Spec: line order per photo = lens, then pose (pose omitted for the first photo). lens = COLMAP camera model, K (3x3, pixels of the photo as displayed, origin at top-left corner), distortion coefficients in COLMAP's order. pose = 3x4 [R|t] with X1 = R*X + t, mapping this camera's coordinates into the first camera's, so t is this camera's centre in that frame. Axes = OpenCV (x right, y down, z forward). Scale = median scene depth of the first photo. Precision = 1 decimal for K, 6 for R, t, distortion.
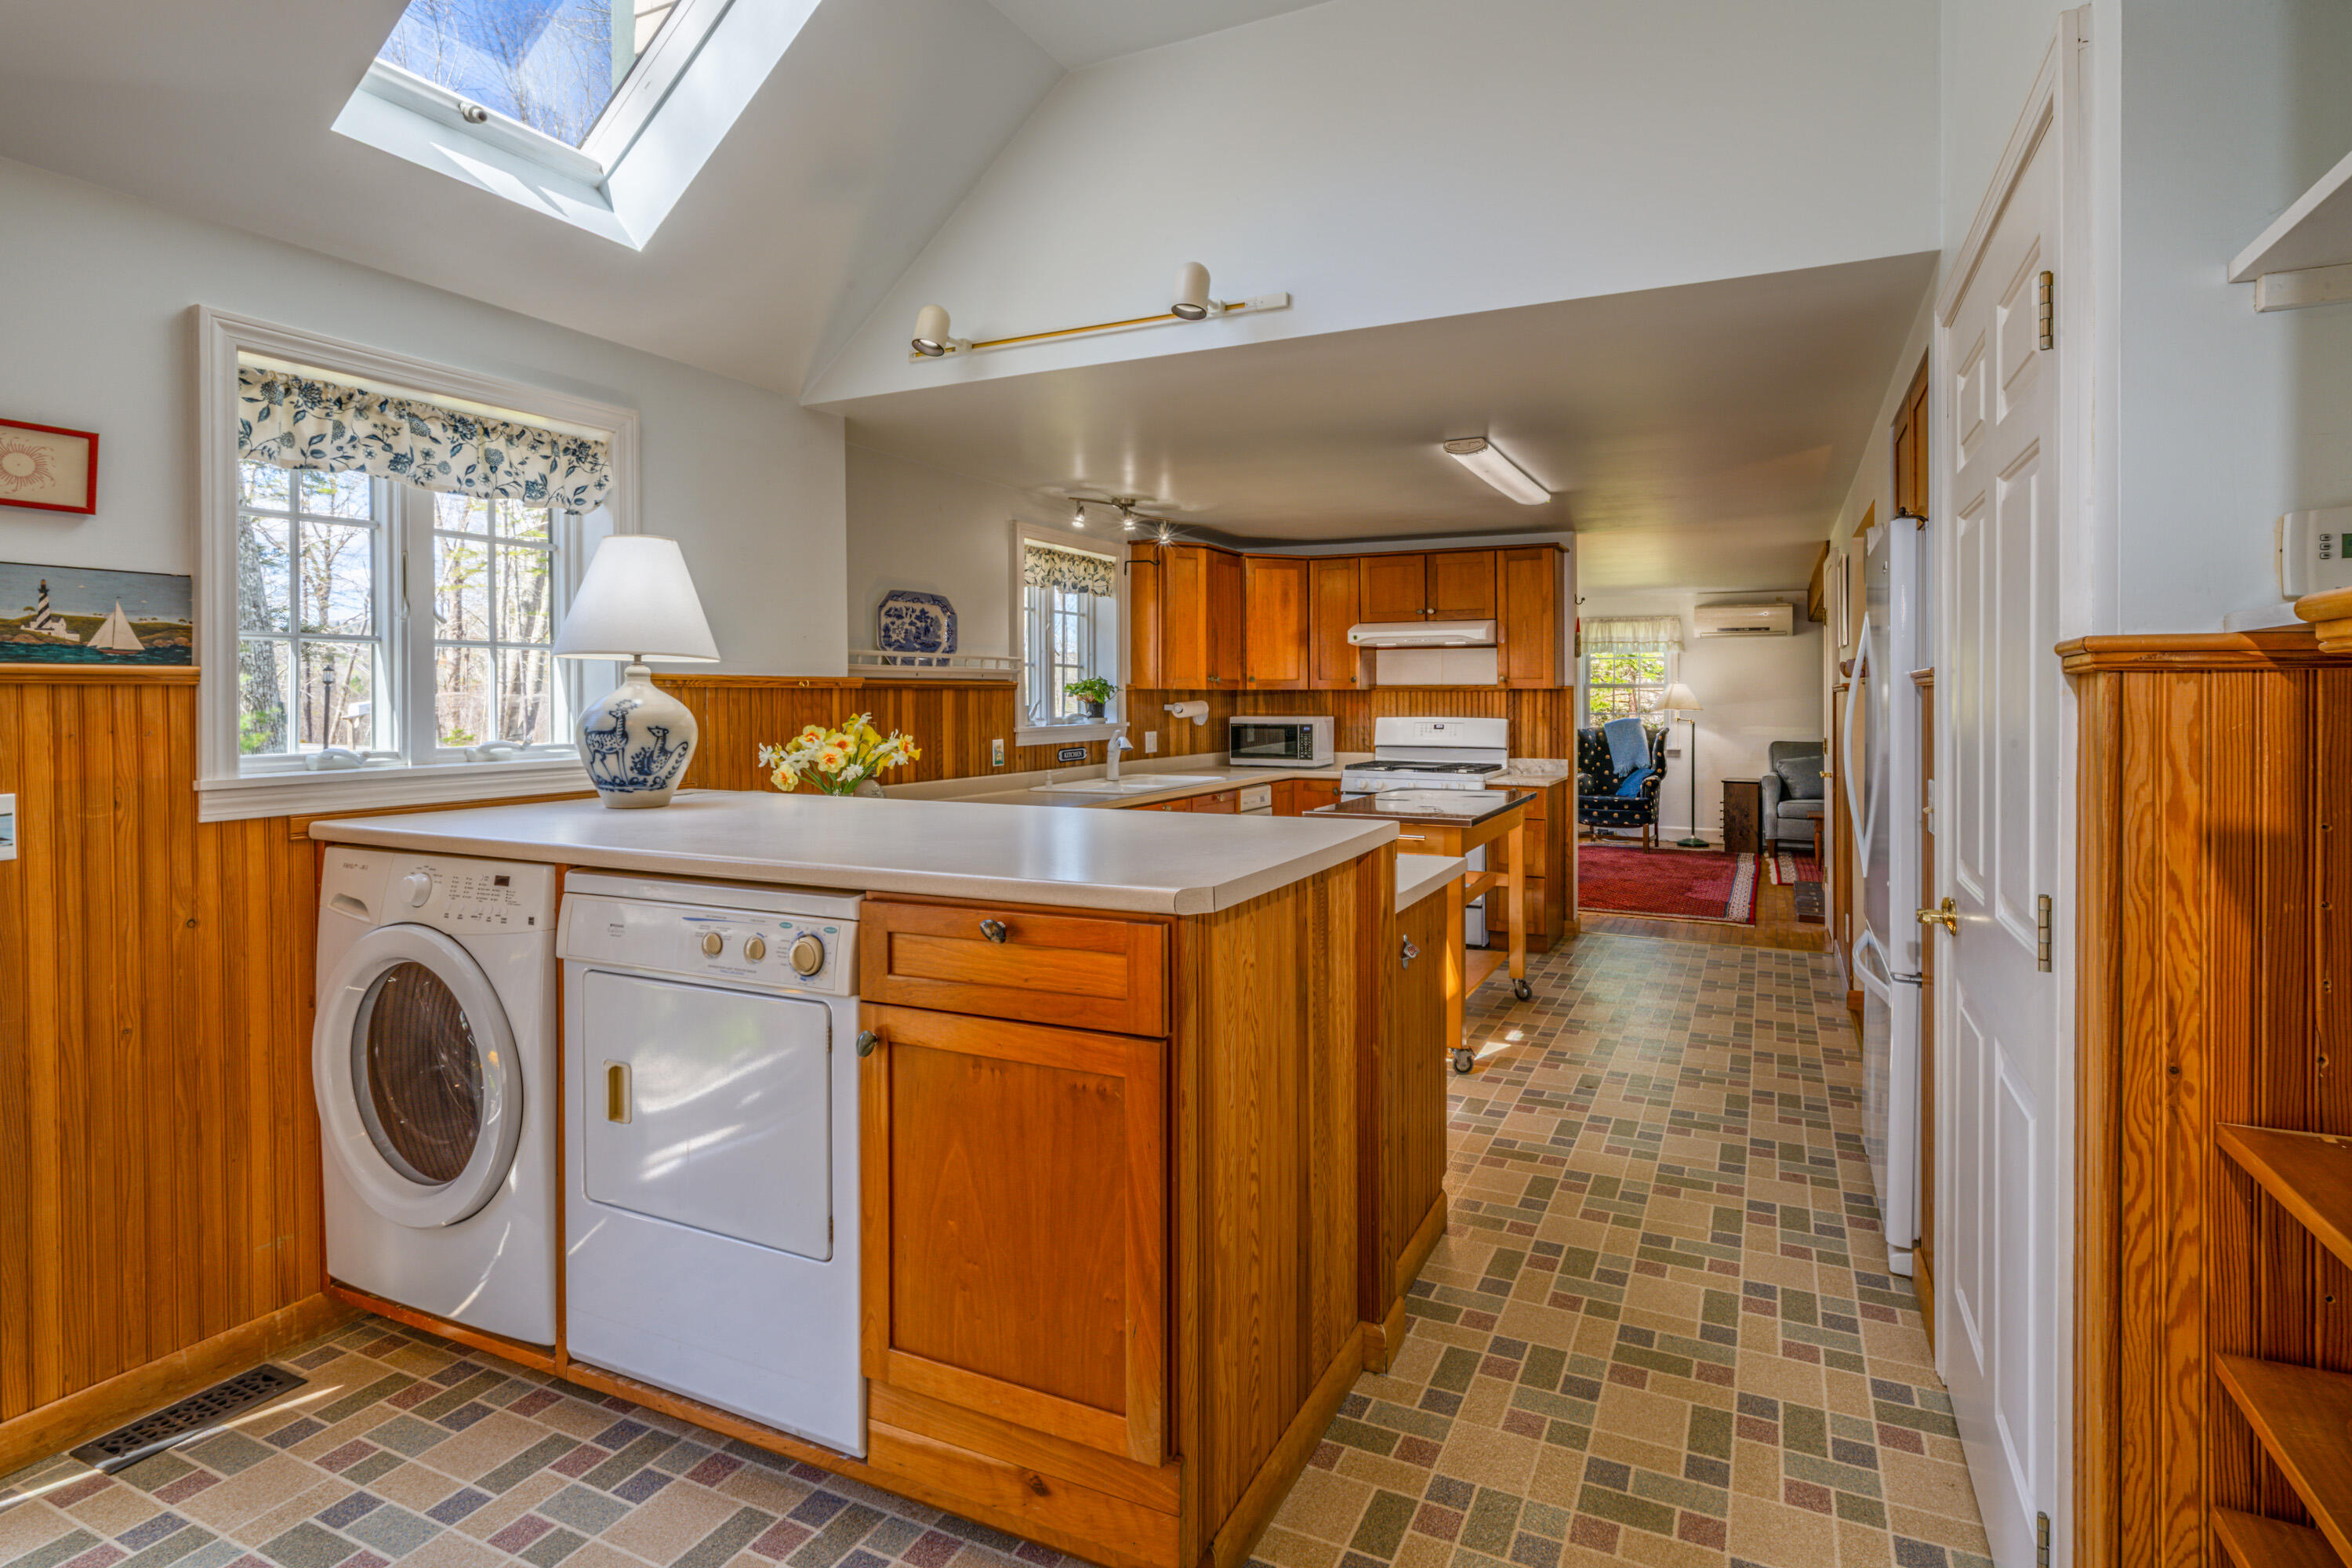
lens RADIAL K [[1145.1, 0, 1225.2], [0, 1145.1, 712.4], [0, 0, 1]] dist [0.000431, 0.000089]
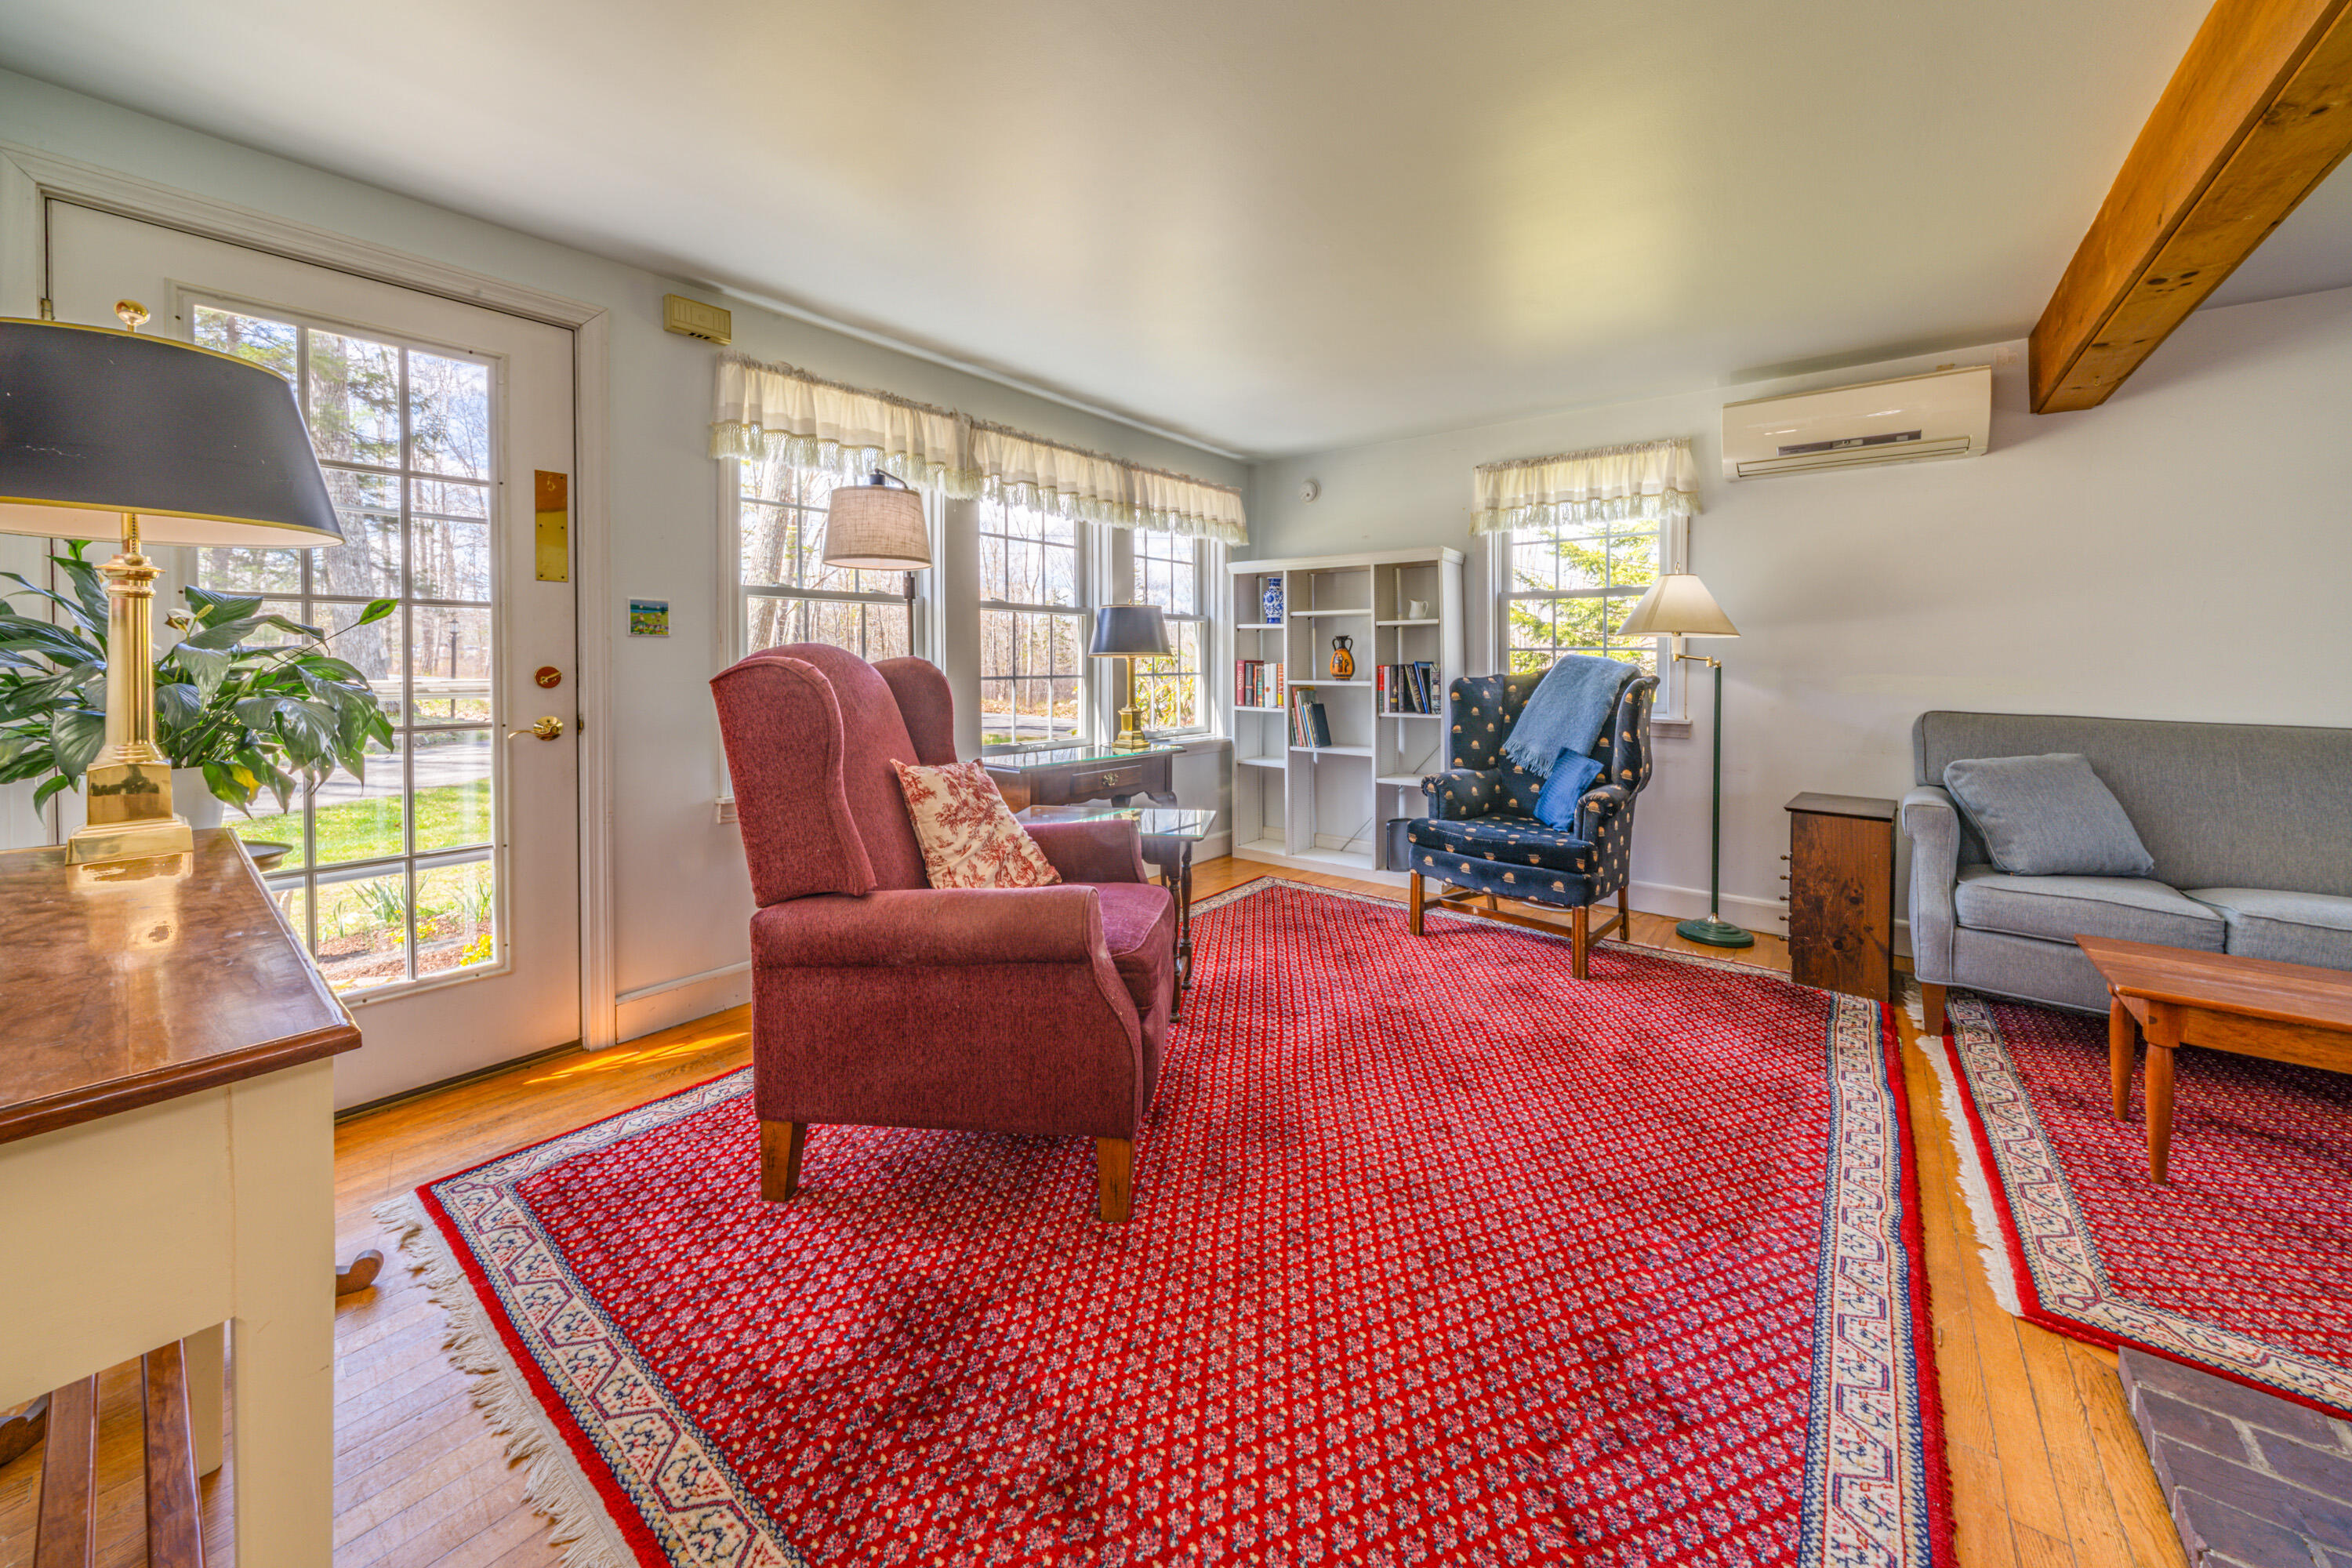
lens RADIAL K [[862.1, 0, 1185.4], [0, 862.1, 669.7], [0, 0, 1]] dist [-0.001202, -0.000040]
pose [[0.977359, 0.008507, -0.211417, 0.281766], [-0.006770, 0.999937, 0.008937, 0.009419], [0.211480, -0.007303, 0.977355, 0.639404]]
